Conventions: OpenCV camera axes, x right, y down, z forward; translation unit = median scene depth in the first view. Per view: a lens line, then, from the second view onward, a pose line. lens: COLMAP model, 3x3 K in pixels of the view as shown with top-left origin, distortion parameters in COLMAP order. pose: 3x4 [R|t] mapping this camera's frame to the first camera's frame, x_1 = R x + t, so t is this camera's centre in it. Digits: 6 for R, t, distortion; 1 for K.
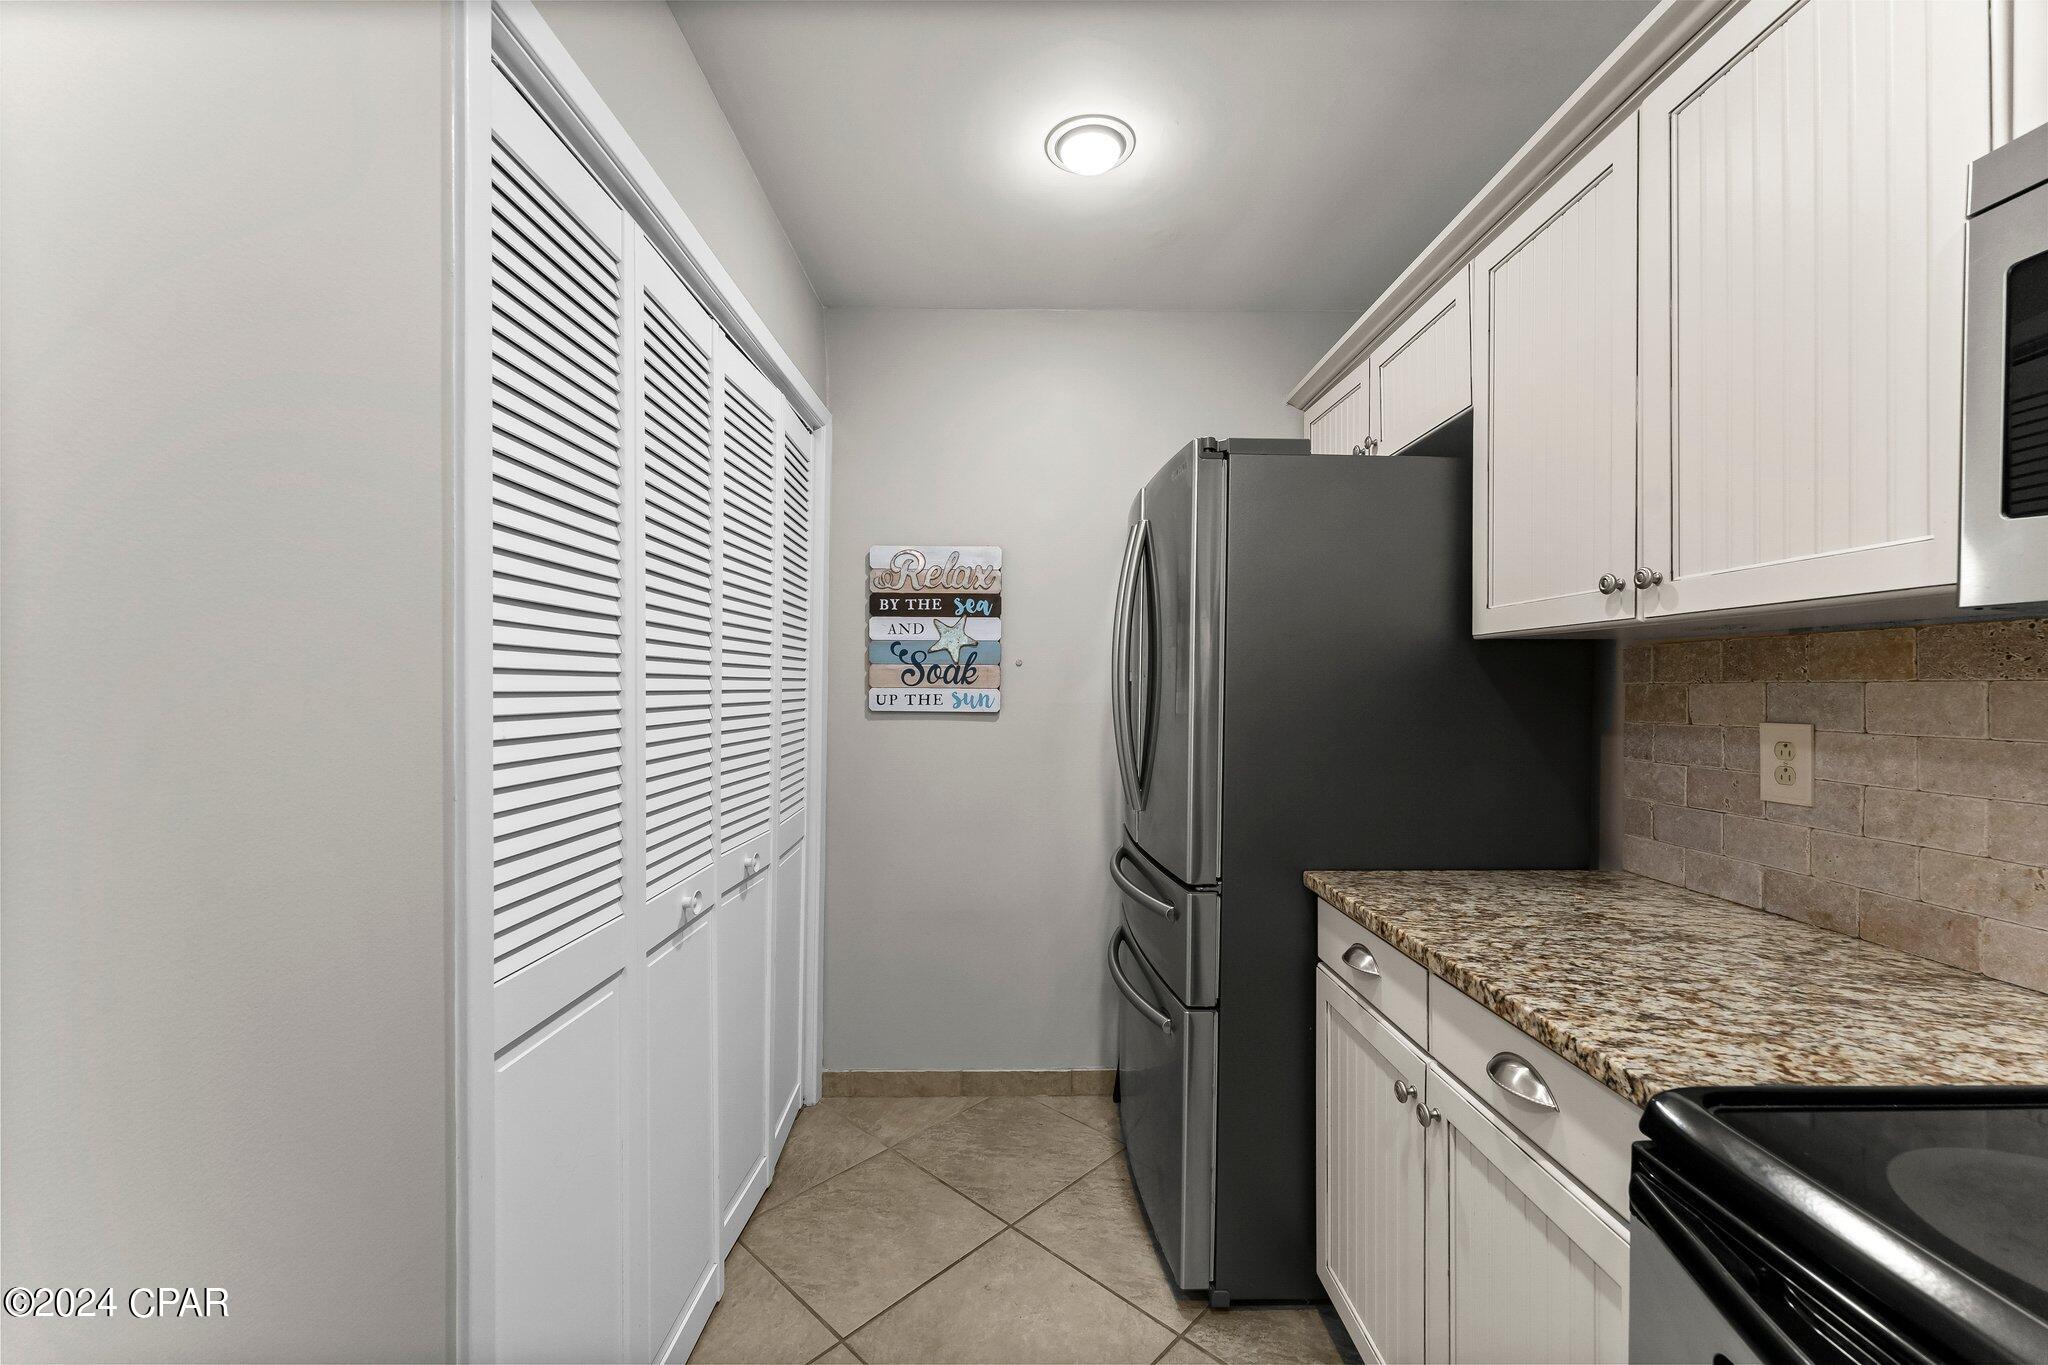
lens RADIAL K [[818.6, 0, 1026.8], [0, 818.6, 680.8], [0, 0, 1]] dist [0.000367, 0.000404]
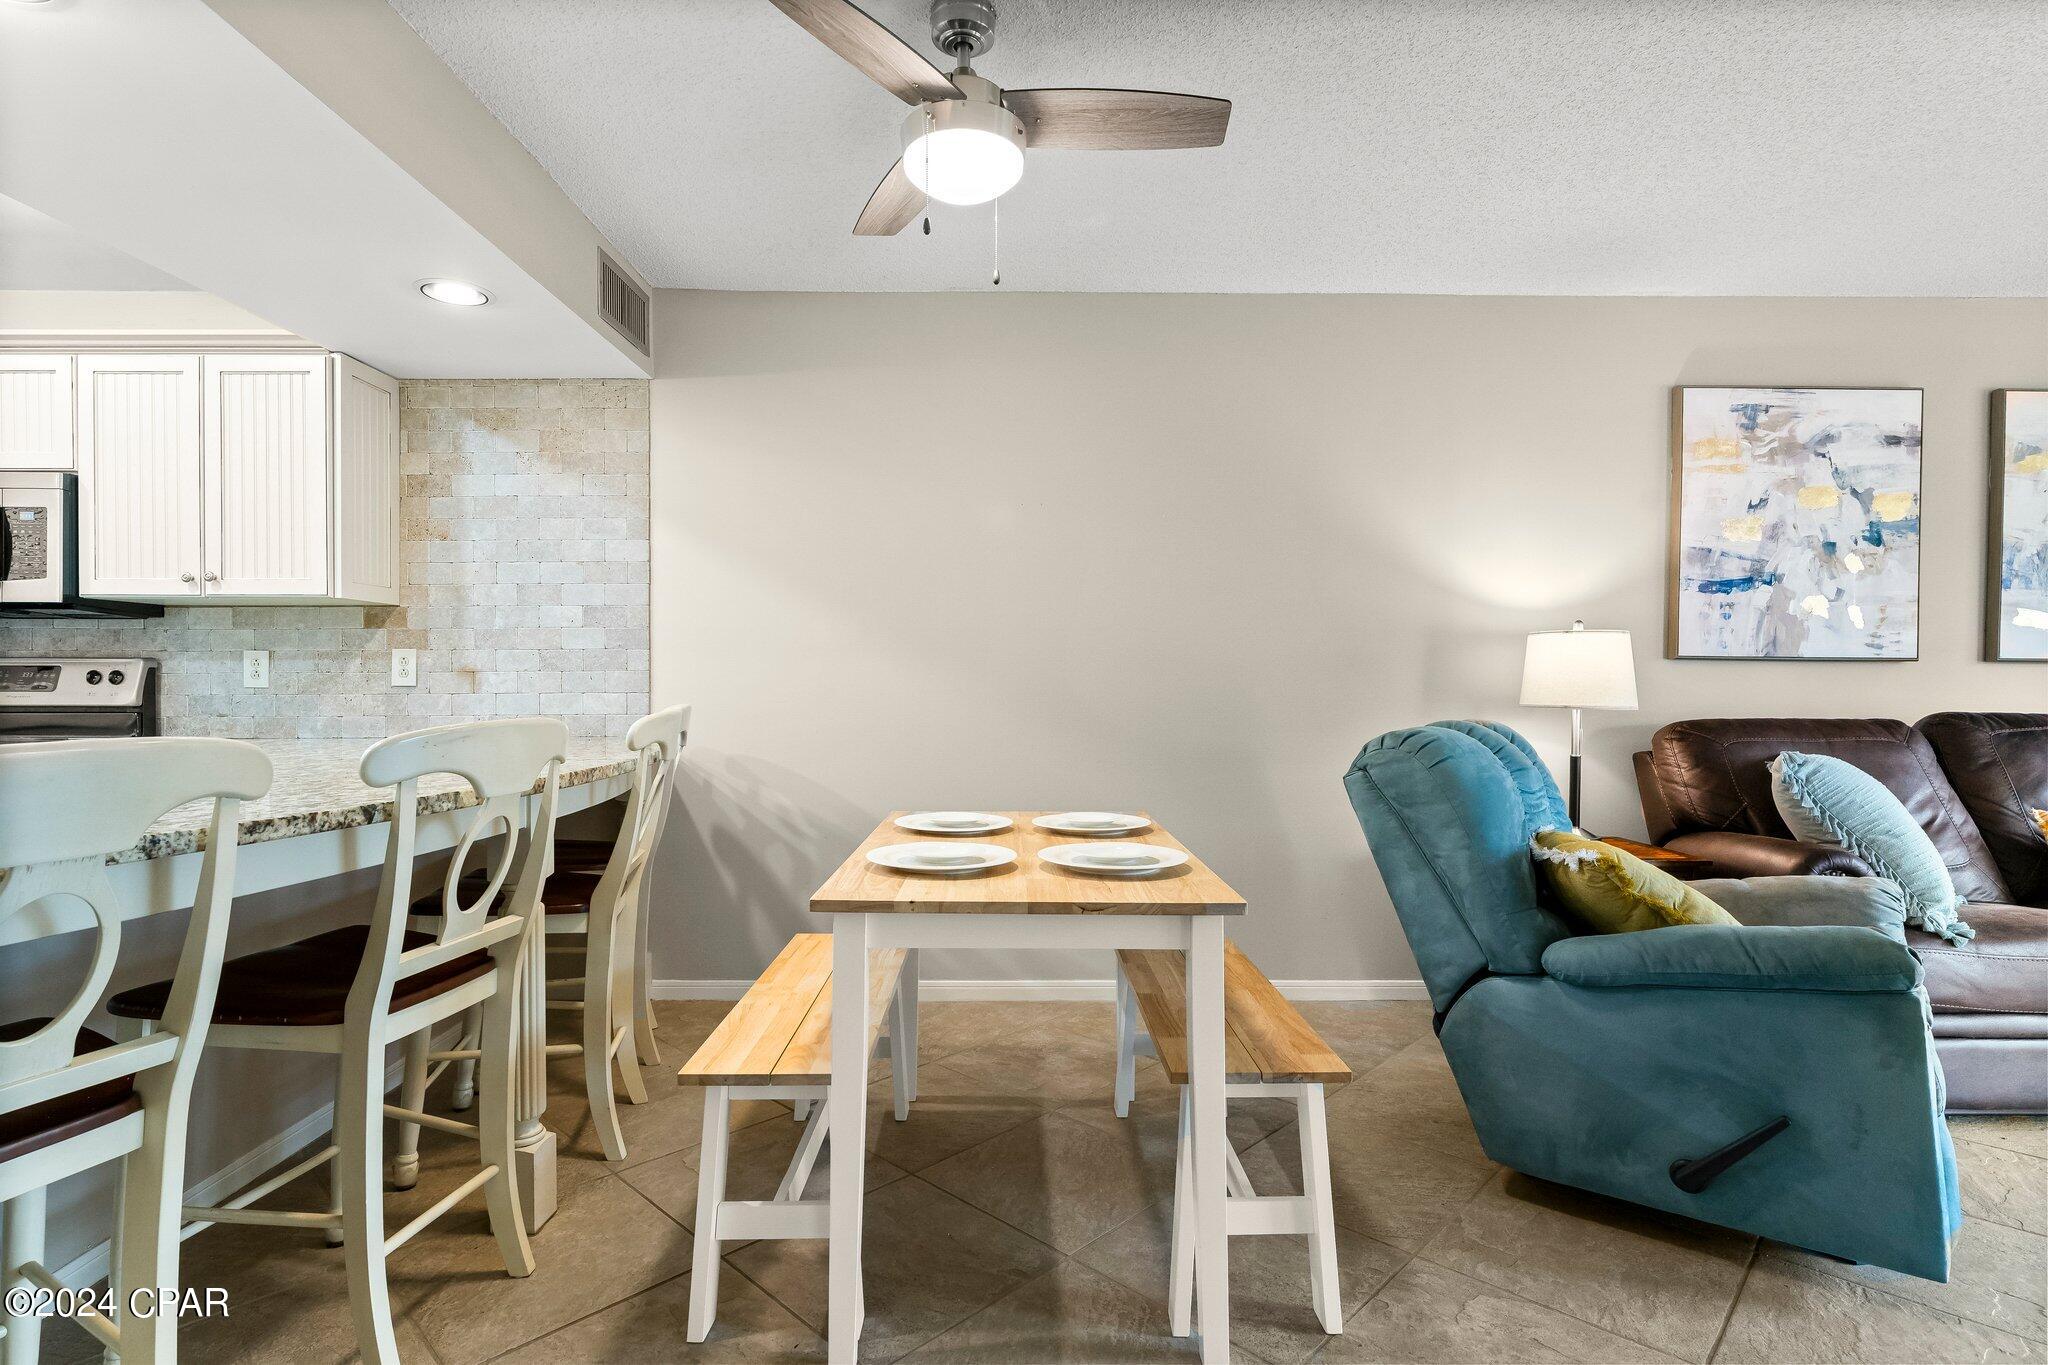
lens RADIAL K [[1010.6, 0, 1012.9], [0, 1010.6, 690.9], [0, 0, 1]] dist [-0.003466, 0.000775]
pose [[0.028388, -0.005285, 0.999583, -1.119480], [0.002113, 0.999984, 0.005228, 0.100019], [-0.999595, 0.001964, 0.028399, -0.713147]]
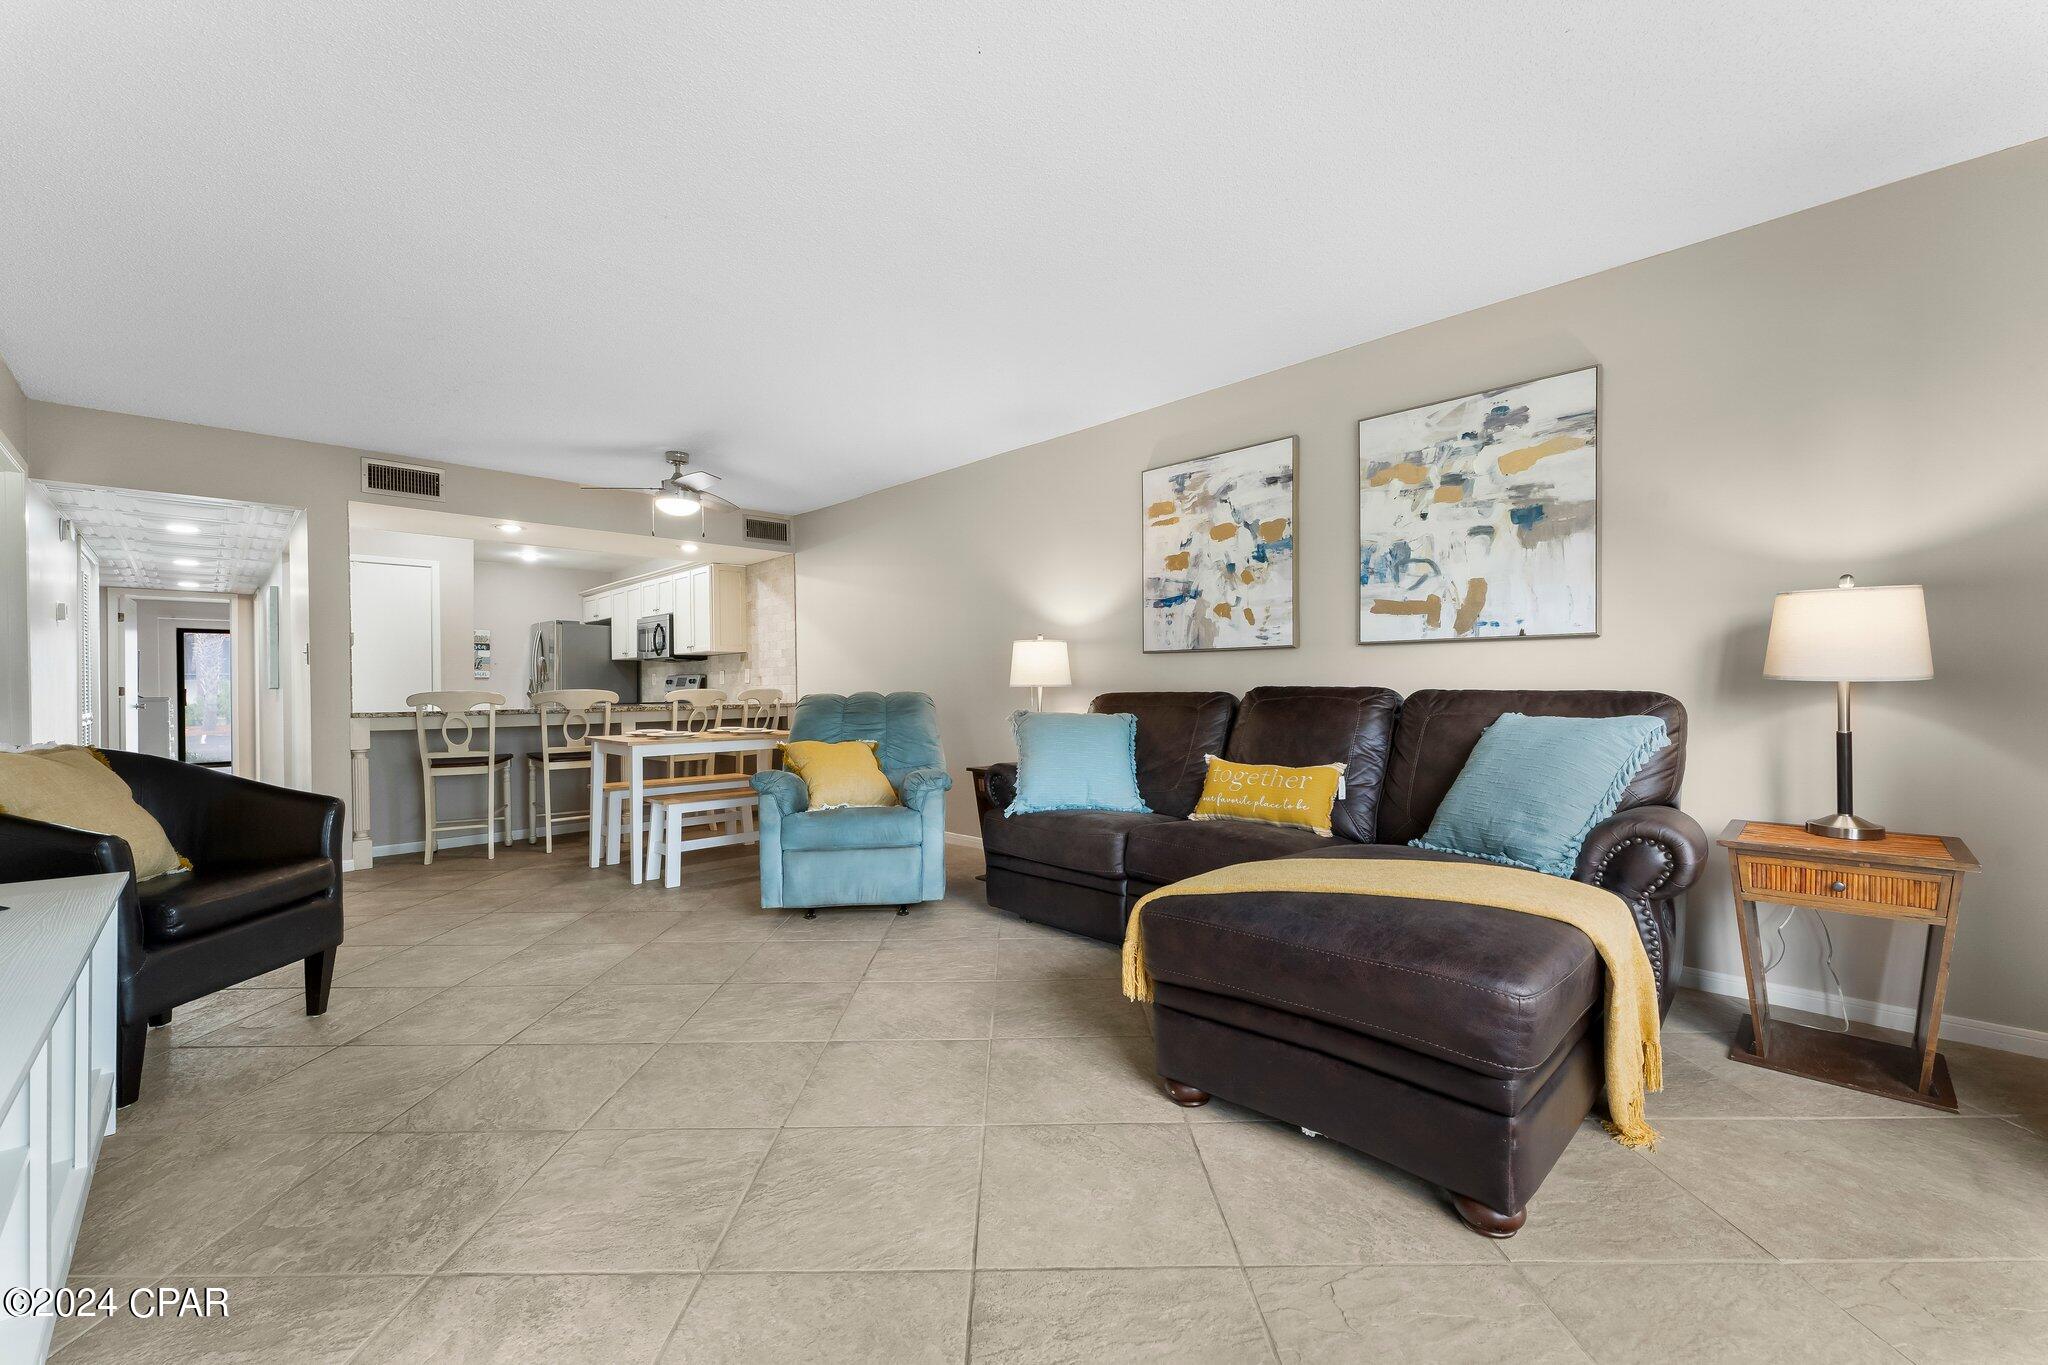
lens RADIAL K [[818.6, 0, 1020.8], [0, 818.6, 697.3], [0, 0, 1]] dist [0.000367, 0.000404]
pose [[0.731079, -0.015531, 0.682116, -1.026815], [0.013694, 0.999874, 0.008088, 0.150502], [-0.682155, 0.003428, 0.731199, -3.205065]]
